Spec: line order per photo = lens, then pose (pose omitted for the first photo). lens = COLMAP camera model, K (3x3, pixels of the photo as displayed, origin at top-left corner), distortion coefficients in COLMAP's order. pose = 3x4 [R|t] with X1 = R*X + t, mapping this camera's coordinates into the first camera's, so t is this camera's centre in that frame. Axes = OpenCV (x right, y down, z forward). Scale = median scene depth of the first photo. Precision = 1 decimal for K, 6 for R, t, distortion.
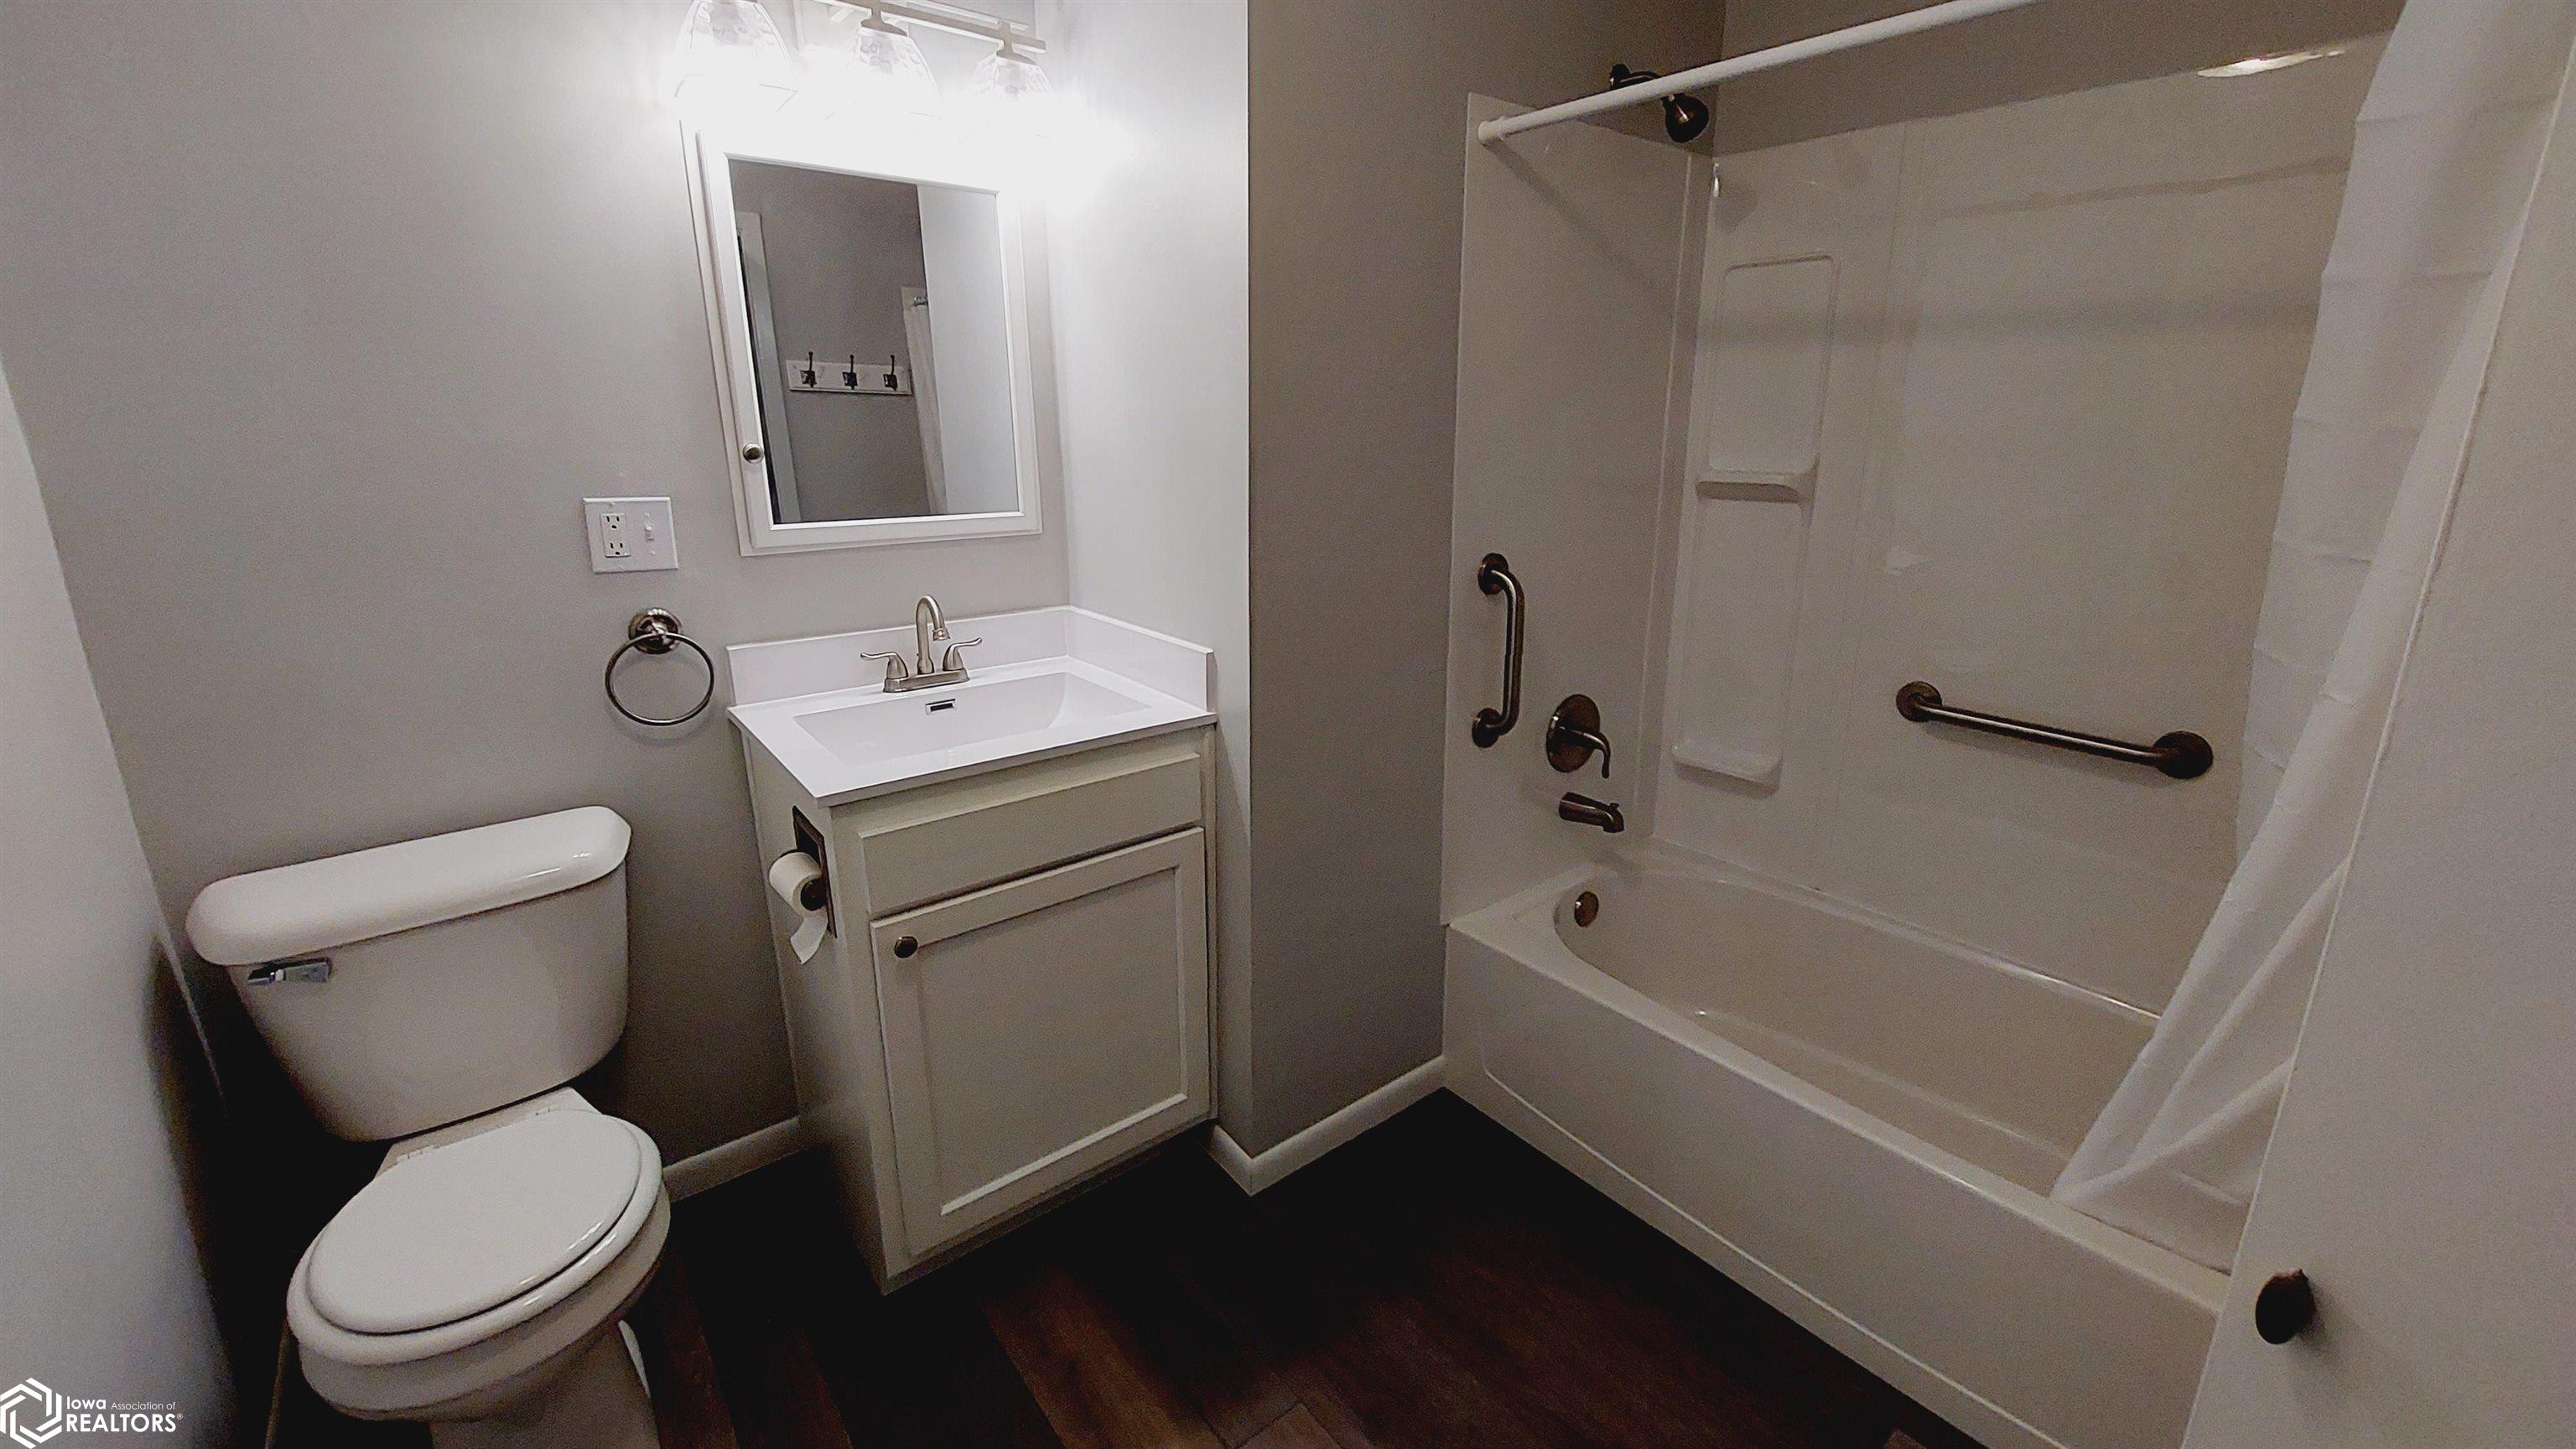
lens RADIAL K [[1039.8, 0, 1349.0], [0, 1039.8, 708.2], [0, 0, 1]] dist [-0.010708, -0.002170]
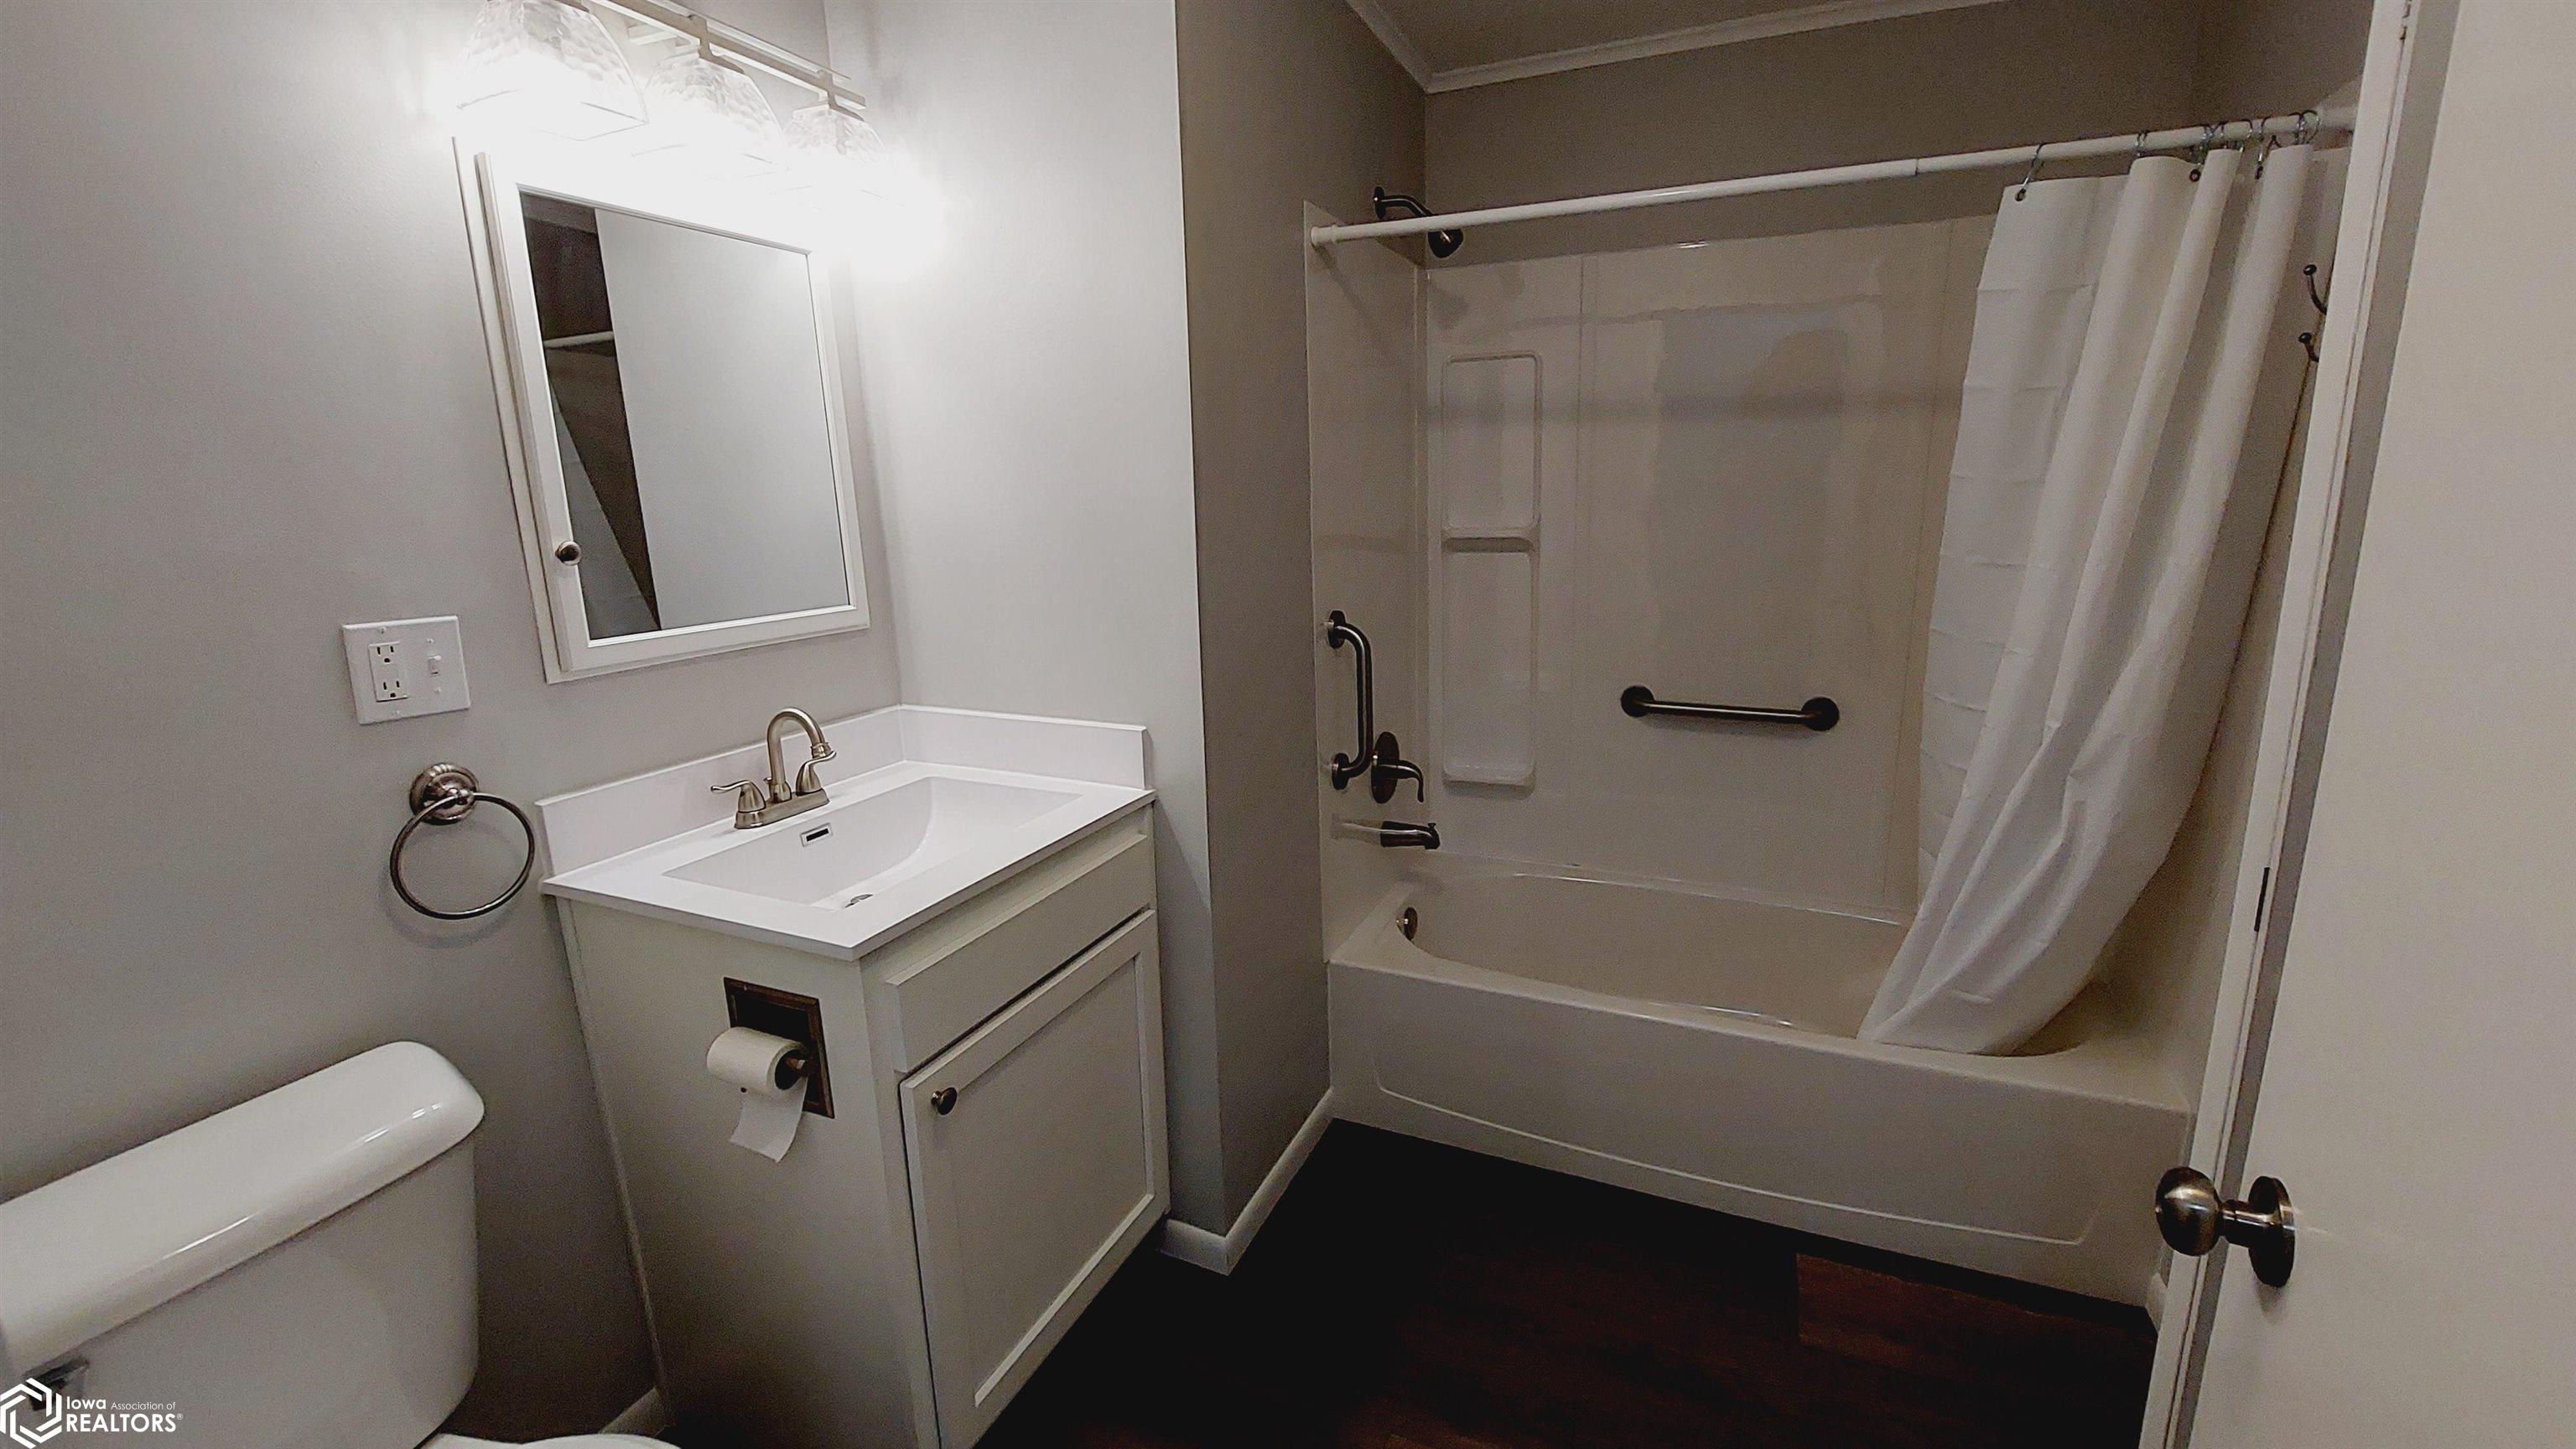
lens RADIAL K [[1039.8, 0, 1293.0], [0, 1039.8, 715.8], [0, 0, 1]] dist [-0.010708, -0.002170]
pose [[0.886531, -0.119927, 0.446856, -0.435490], [0.145102, 0.989163, -0.022401, -0.023478], [-0.439327, 0.084699, 0.894325, 0.053952]]
